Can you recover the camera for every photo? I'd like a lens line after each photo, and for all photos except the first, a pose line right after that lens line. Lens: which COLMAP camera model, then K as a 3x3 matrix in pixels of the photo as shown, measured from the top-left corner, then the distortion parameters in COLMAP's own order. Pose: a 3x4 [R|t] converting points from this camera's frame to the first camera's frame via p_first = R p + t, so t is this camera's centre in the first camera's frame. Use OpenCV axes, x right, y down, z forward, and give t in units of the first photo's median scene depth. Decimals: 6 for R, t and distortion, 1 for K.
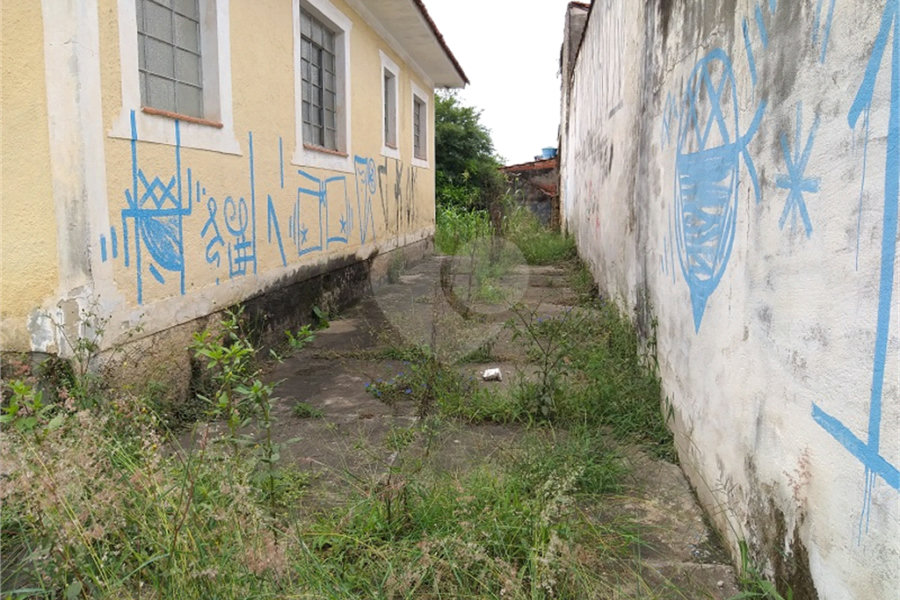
lens RADIAL K [[680.6, 0, 454.1], [0, 680.6, 269.1], [0, 0, 1]] dist [0.067572, -0.126254]
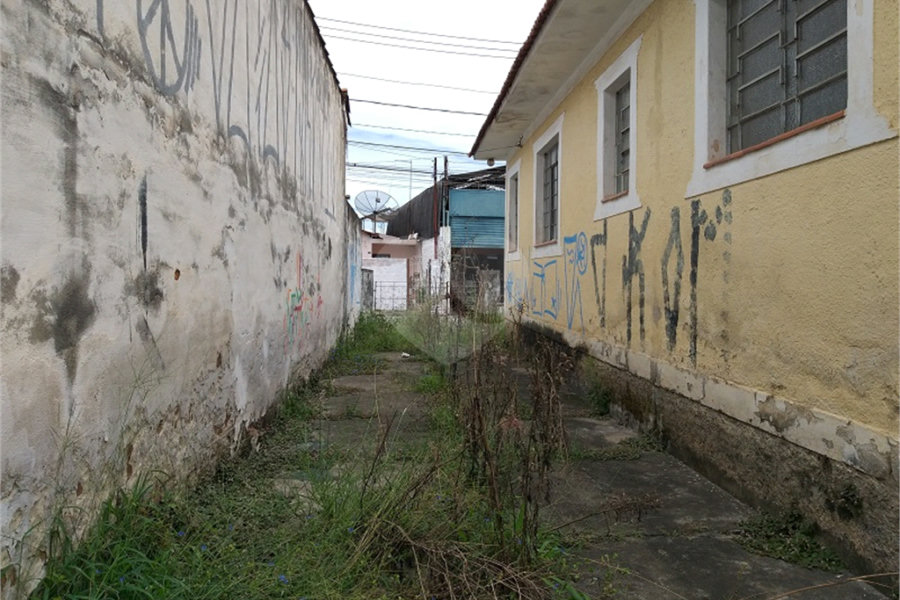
lens RADIAL K [[680.6, 0, 454.1], [0, 680.6, 269.1], [0, 0, 1]] dist [0.067572, -0.126254]
pose [[-0.980828, -0.005983, -0.194782, 0.326998], [-0.024337, 0.995464, 0.091969, -0.323716], [0.193349, 0.094947, -0.976525, 3.041417]]
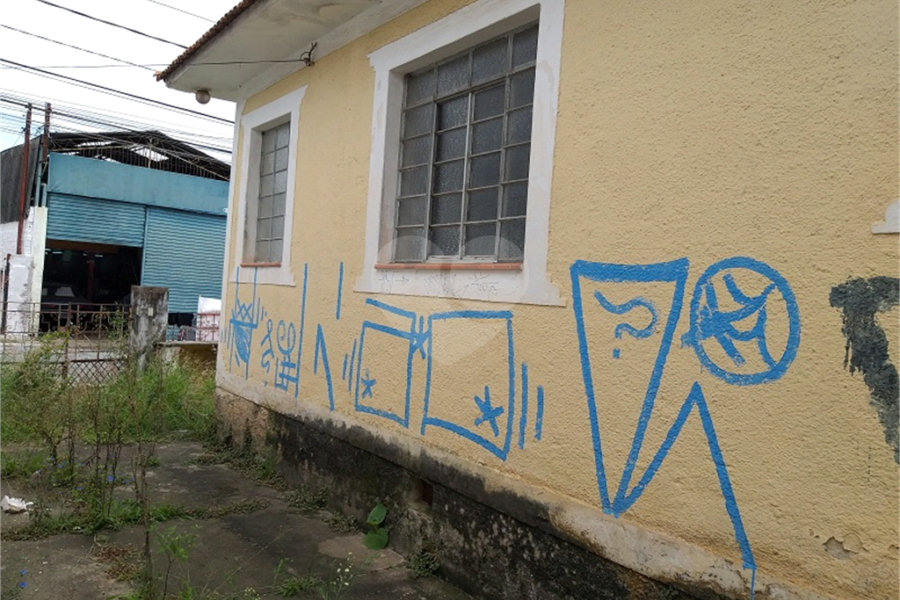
lens RADIAL K [[680.6, 0, 454.1], [0, 680.6, 269.1], [0, 0, 1]] dist [0.067572, -0.126254]
pose [[-0.714109, -0.074487, -0.696061, 0.284199], [-0.136338, 0.990081, 0.033922, -0.259230], [0.686630, 0.119124, -0.717181, 1.926850]]
